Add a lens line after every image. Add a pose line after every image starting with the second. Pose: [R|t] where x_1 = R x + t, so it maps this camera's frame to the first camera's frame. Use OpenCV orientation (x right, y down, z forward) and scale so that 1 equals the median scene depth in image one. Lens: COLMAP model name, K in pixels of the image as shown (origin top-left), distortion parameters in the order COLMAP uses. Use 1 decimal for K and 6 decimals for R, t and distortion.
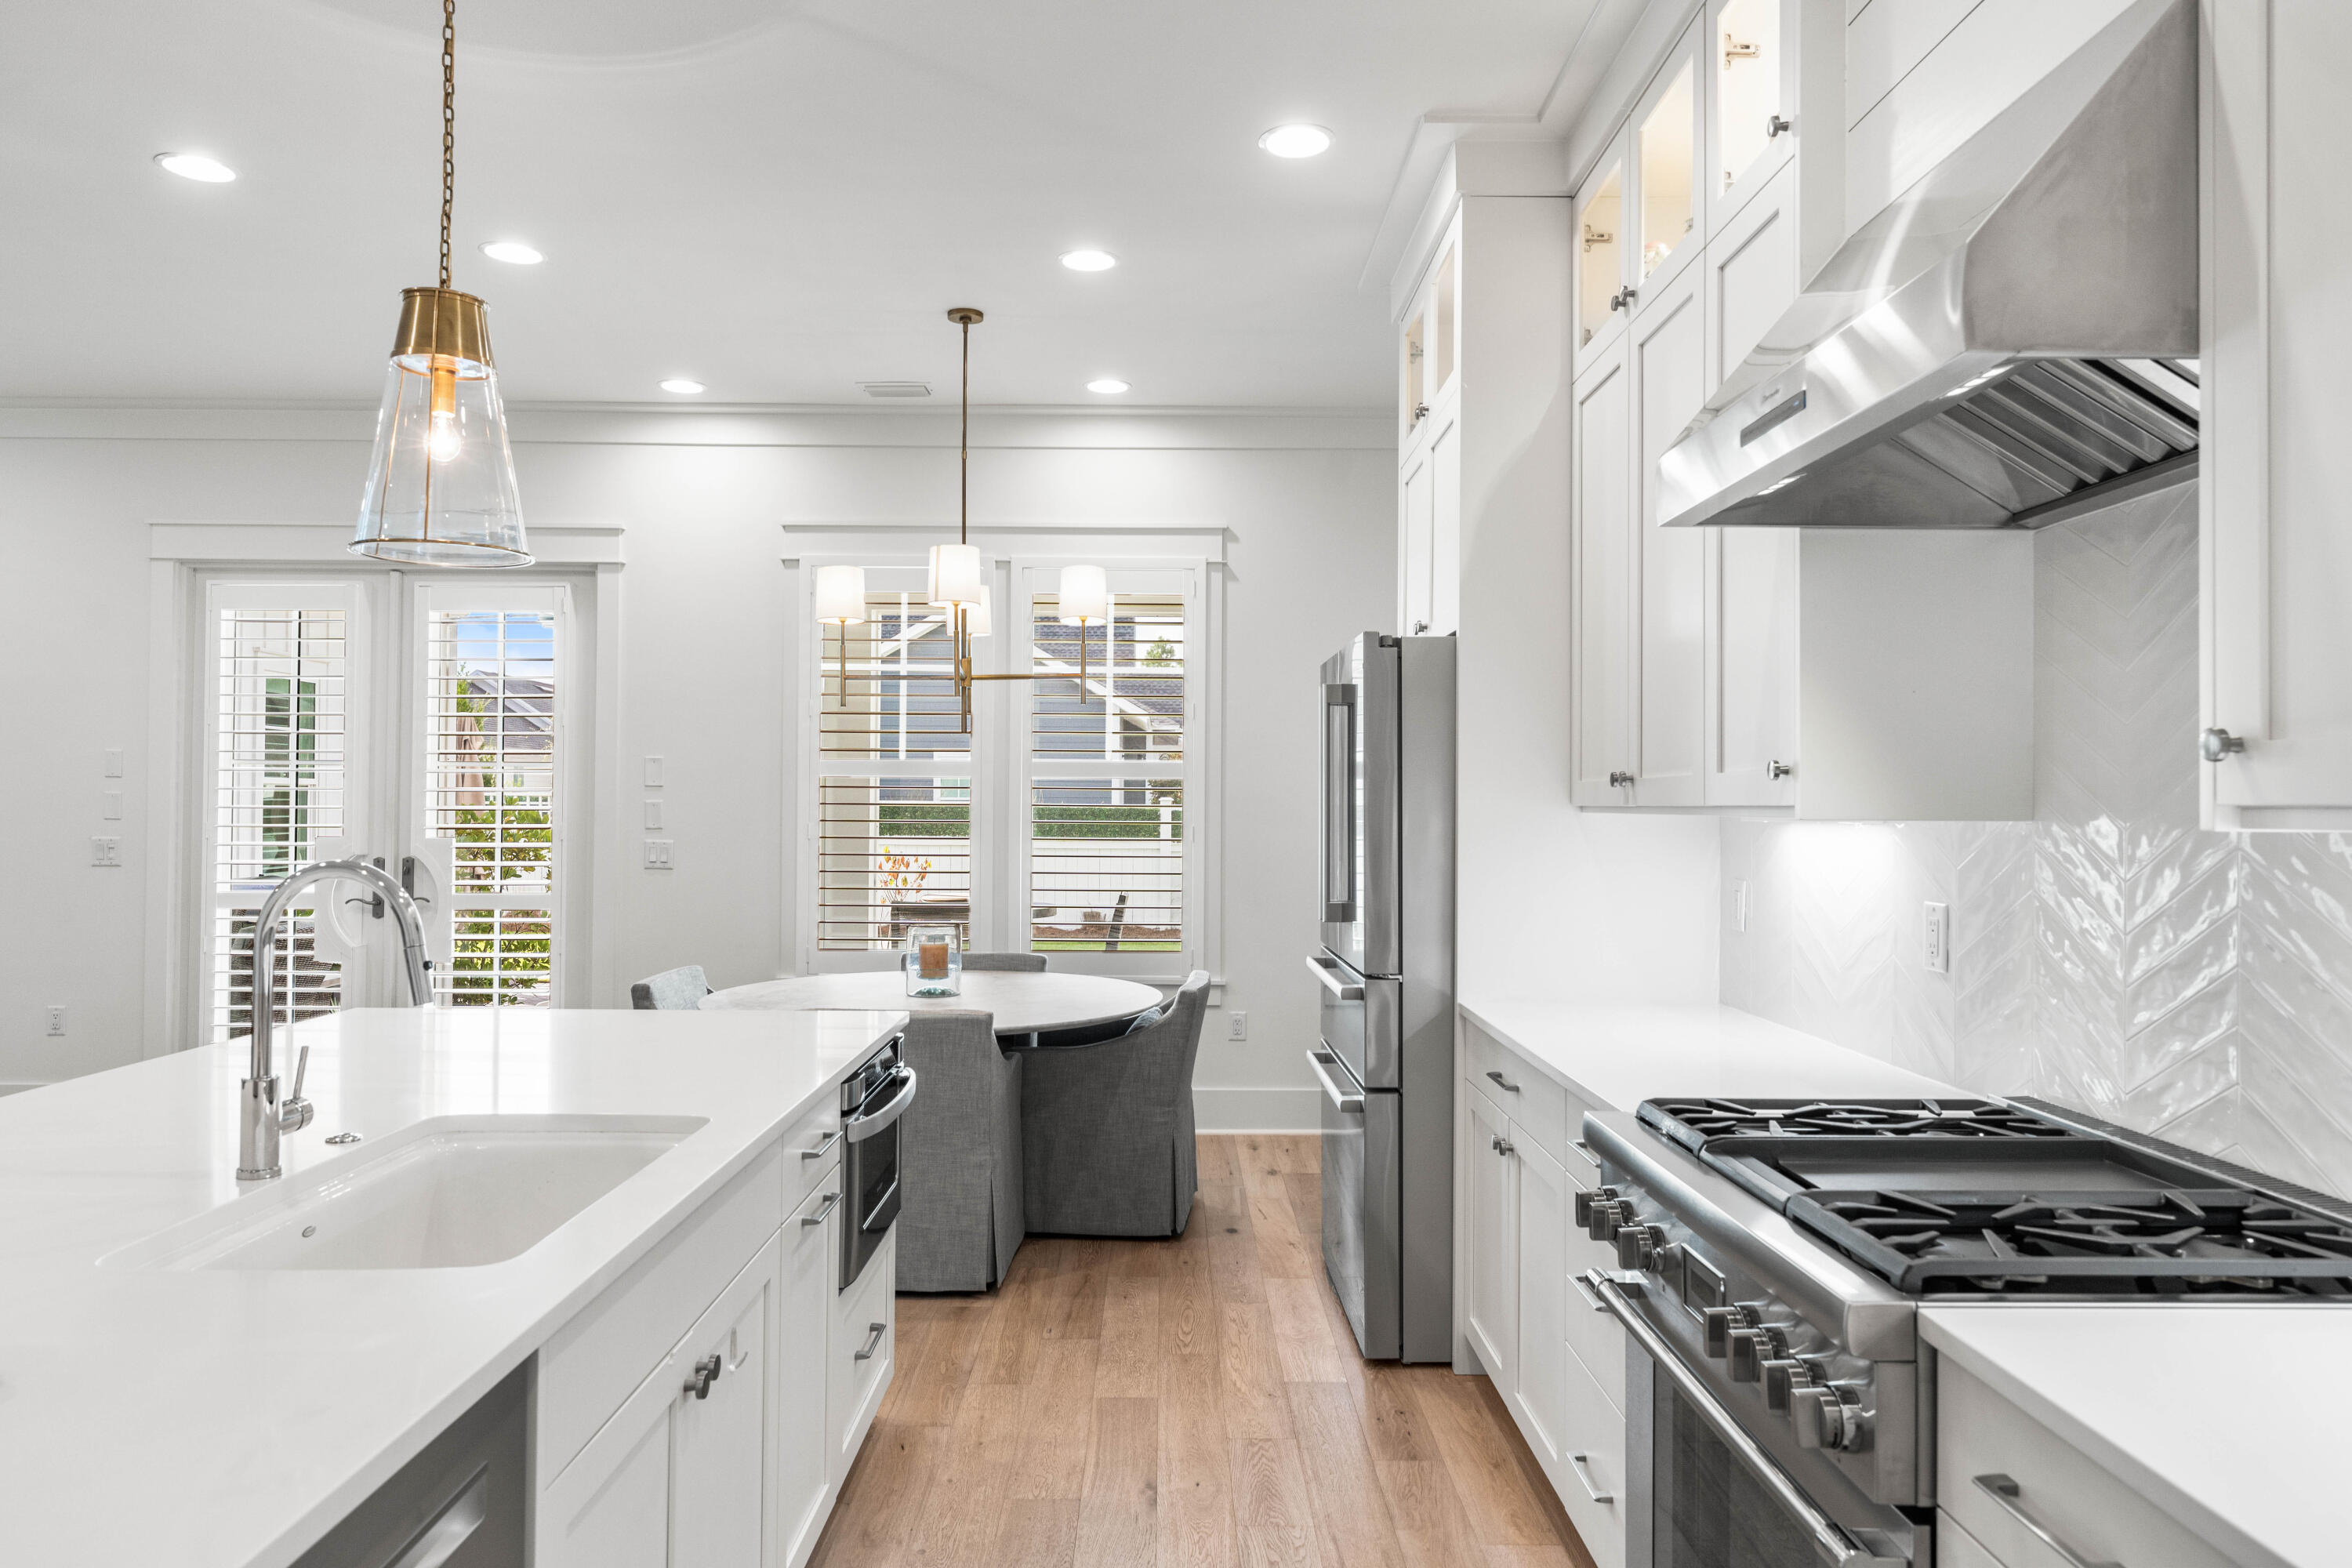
lens RADIAL K [[1533.8, 0, 1176.0], [0, 1533.8, 784.0], [0, 0, 1]] dist [0.004443, 0.001002]
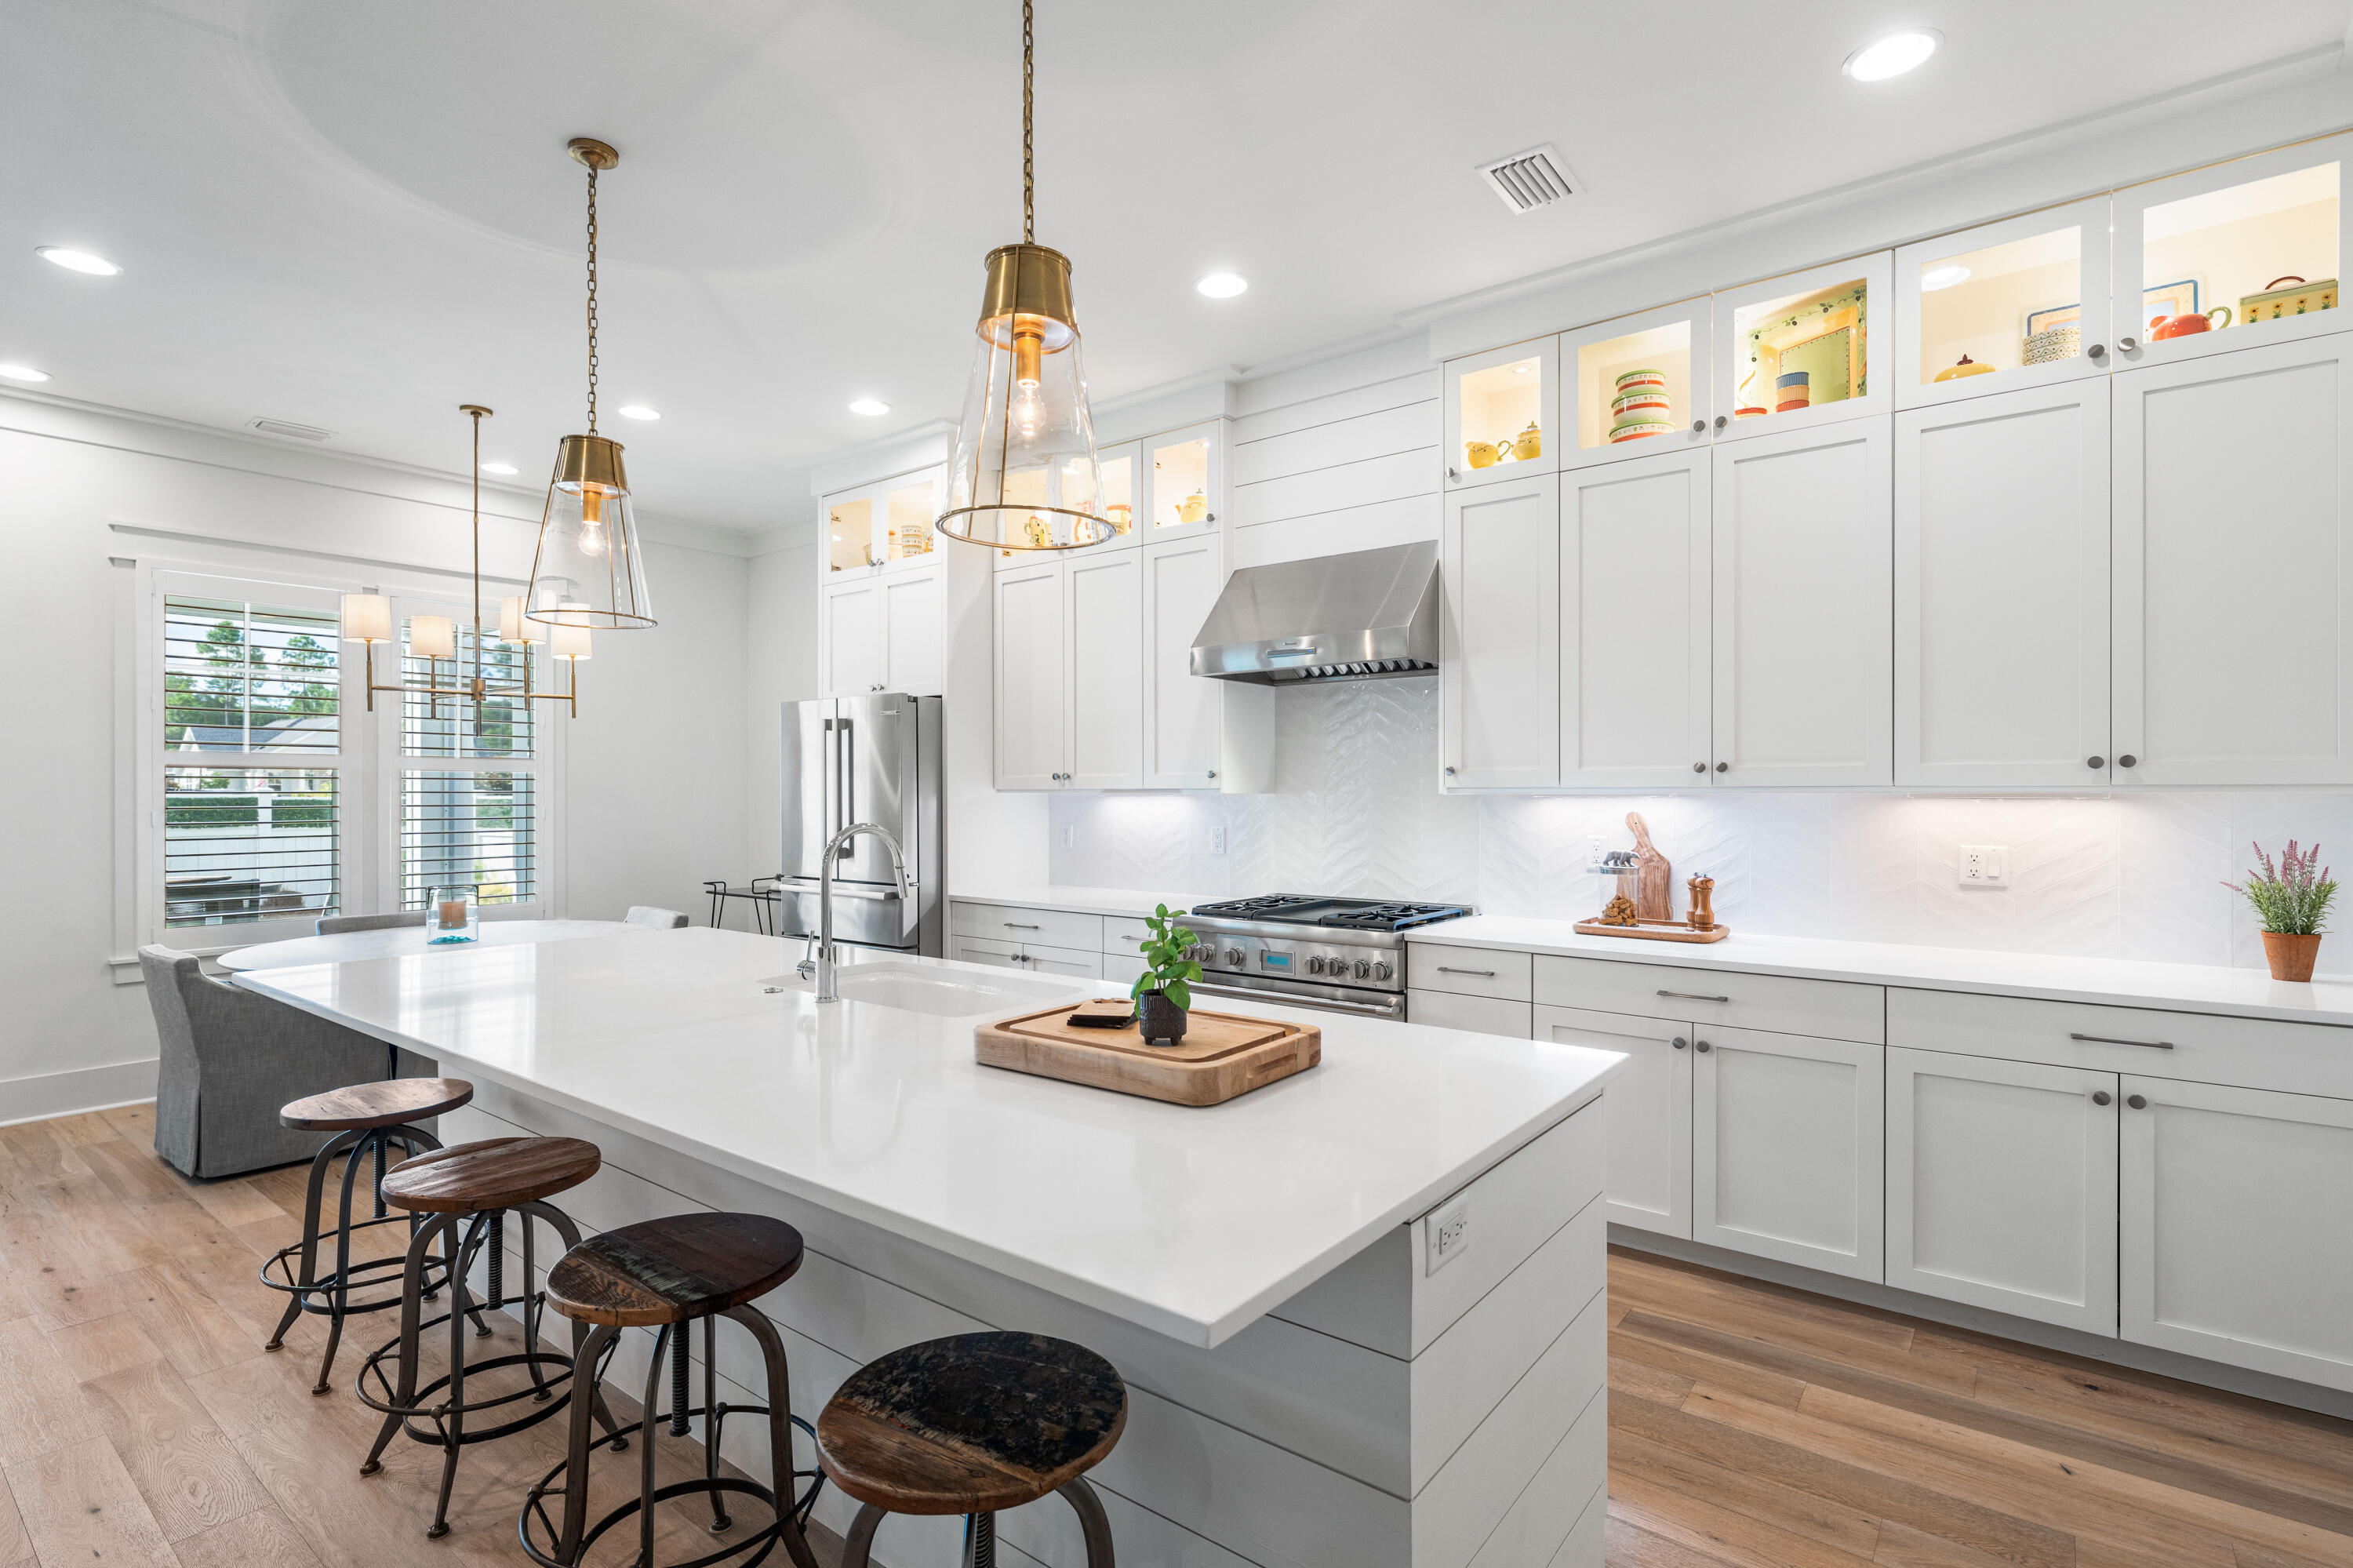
lens RADIAL K [[1102.2, 0, 1176.5], [0, 1102.2, 784.0], [0, 0, 1]] dist [0.010881, 0.000595]
pose [[0.623922, -0.003159, 0.781480, -0.699252], [-0.005029, 0.999955, 0.008058, -0.004621], [-0.781470, -0.008957, 0.623878, -0.057234]]
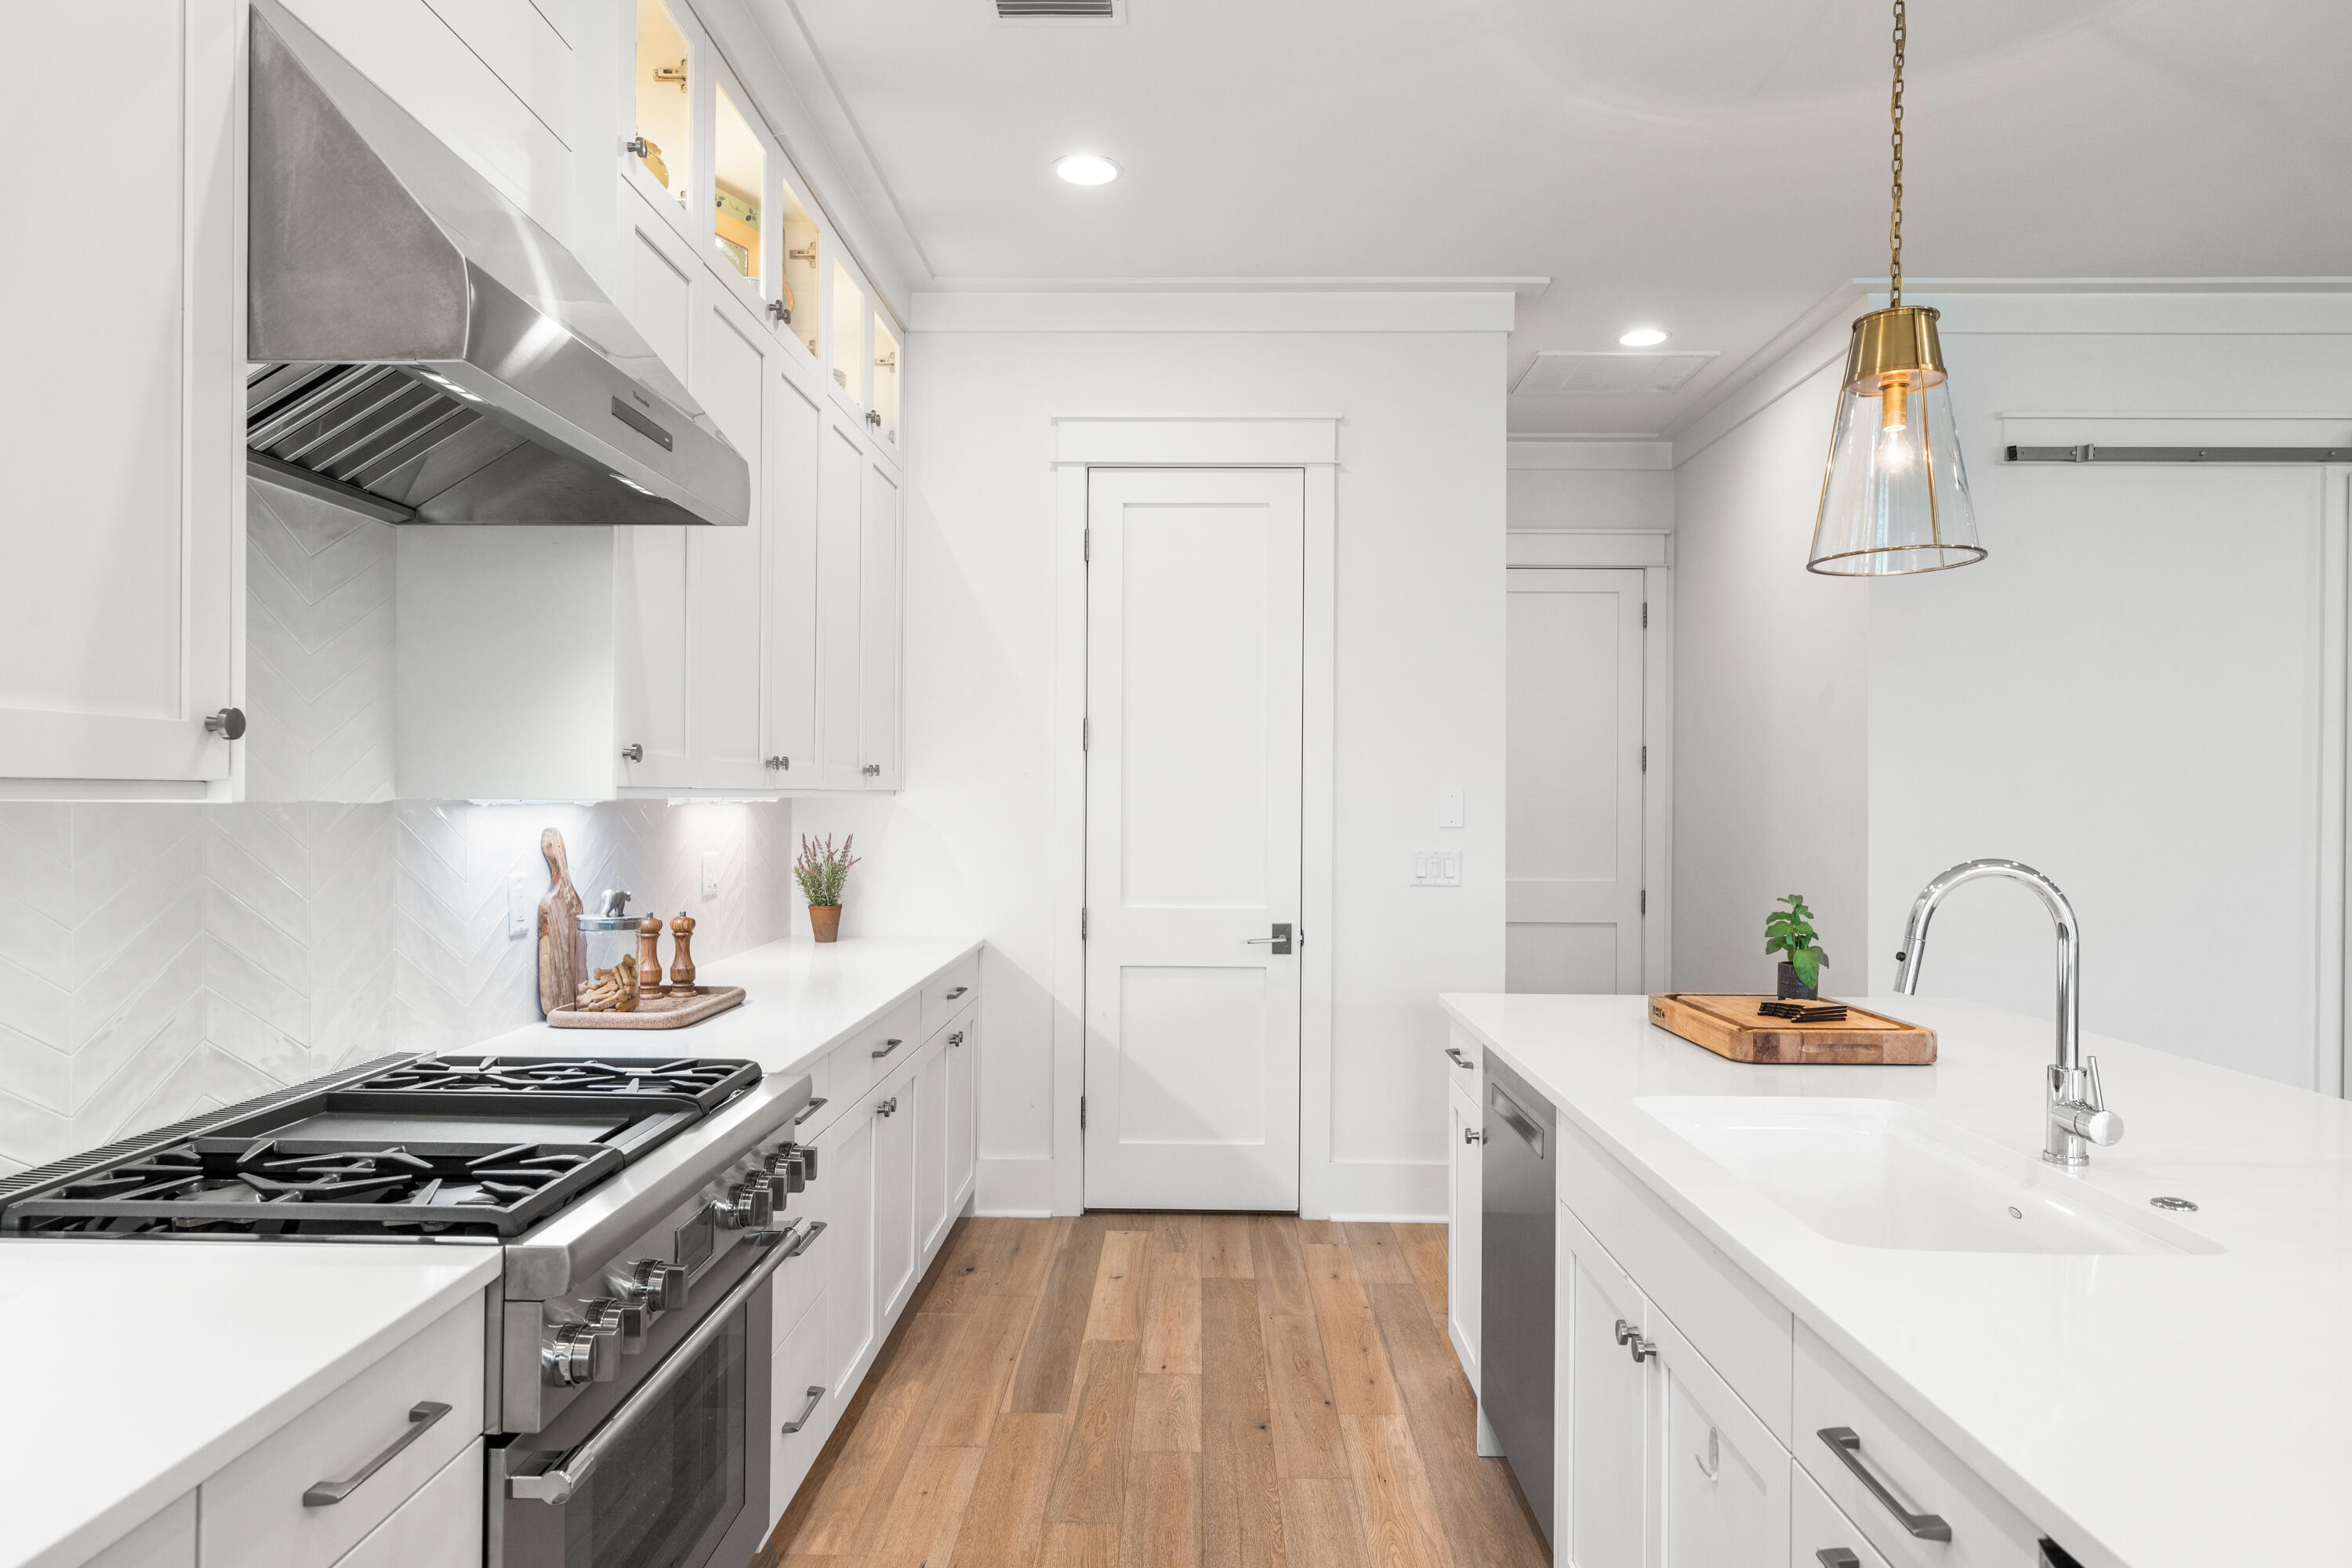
lens RADIAL K [[1451.6, 0, 1185.8], [0, 1451.6, 782.8], [0, 0, 1]] dist [0.150918, 0.000550]
pose [[-0.999275, -0.032208, 0.020294, -0.000032], [-0.032740, 0.999113, -0.026464, 0.013363], [-0.019423, -0.027109, -0.999444, 1.083531]]
